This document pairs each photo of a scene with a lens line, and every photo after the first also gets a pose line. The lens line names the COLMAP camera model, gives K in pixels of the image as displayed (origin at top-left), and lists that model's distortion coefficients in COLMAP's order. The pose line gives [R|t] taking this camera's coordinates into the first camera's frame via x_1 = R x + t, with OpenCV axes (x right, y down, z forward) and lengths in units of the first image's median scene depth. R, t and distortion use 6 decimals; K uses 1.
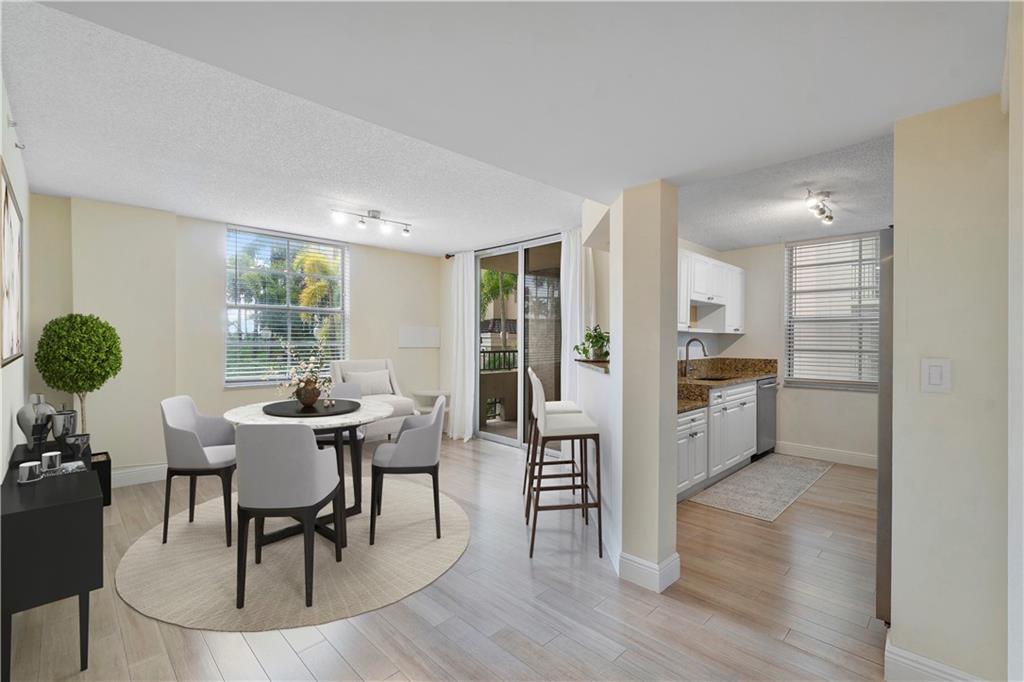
lens RADIAL K [[455.3, 0, 505.6], [0, 455.3, 347.1], [0, 0, 1]] dist [0.002493, 0.000552]
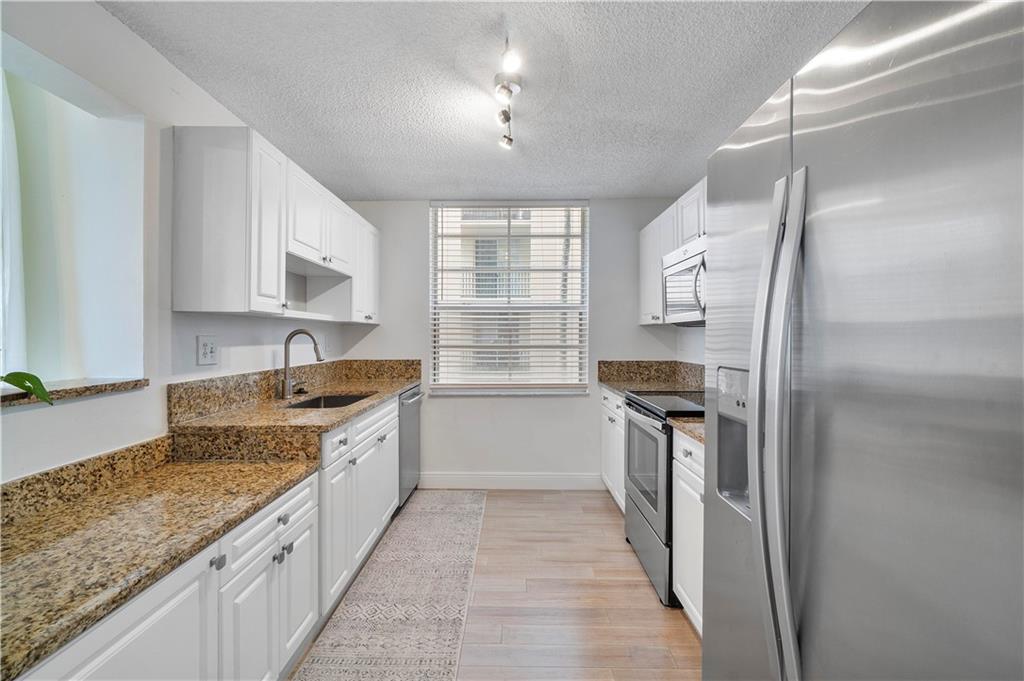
lens RADIAL K [[455.3, 0, 507.0], [0, 455.3, 336.6], [0, 0, 1]] dist [0.002493, 0.000552]
pose [[0.712820, -0.002642, 0.701342, 0.201674], [0.007280, 0.999967, -0.003632, -0.006443], [-0.701310, 0.007694, 0.712815, 0.419405]]
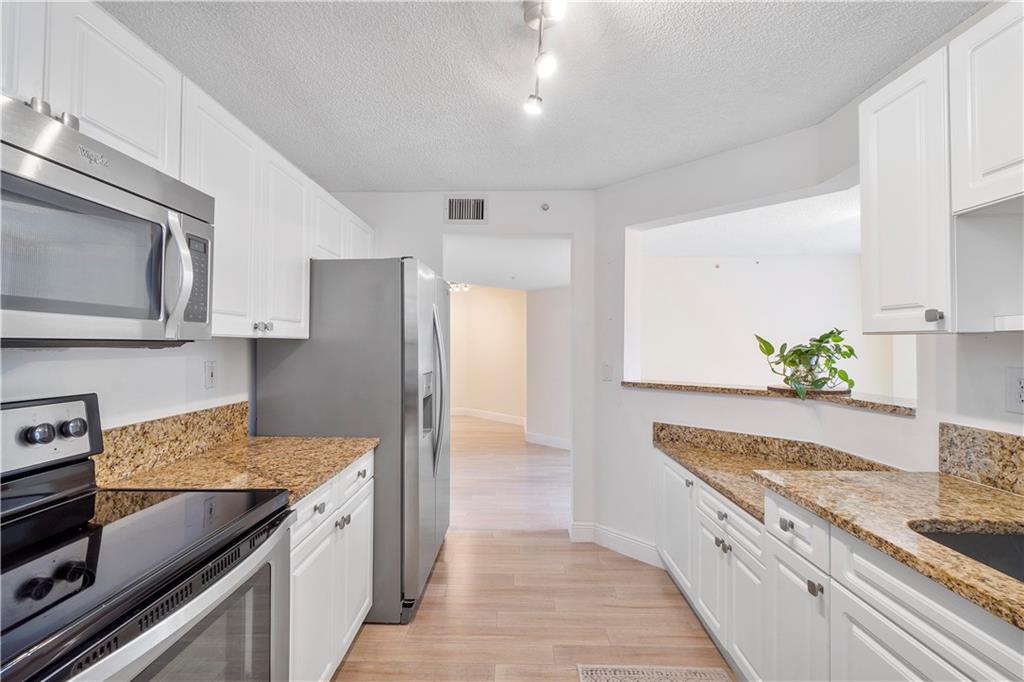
lens RADIAL K [[455.3, 0, 506.0], [0, 455.3, 335.5], [0, 0, 1]] dist [0.002493, 0.000552]
pose [[-0.715009, -0.018429, -0.698873, 0.712153], [-0.010333, 0.999822, -0.015793, -0.022479], [0.699039, -0.004071, -0.715072, 0.907398]]
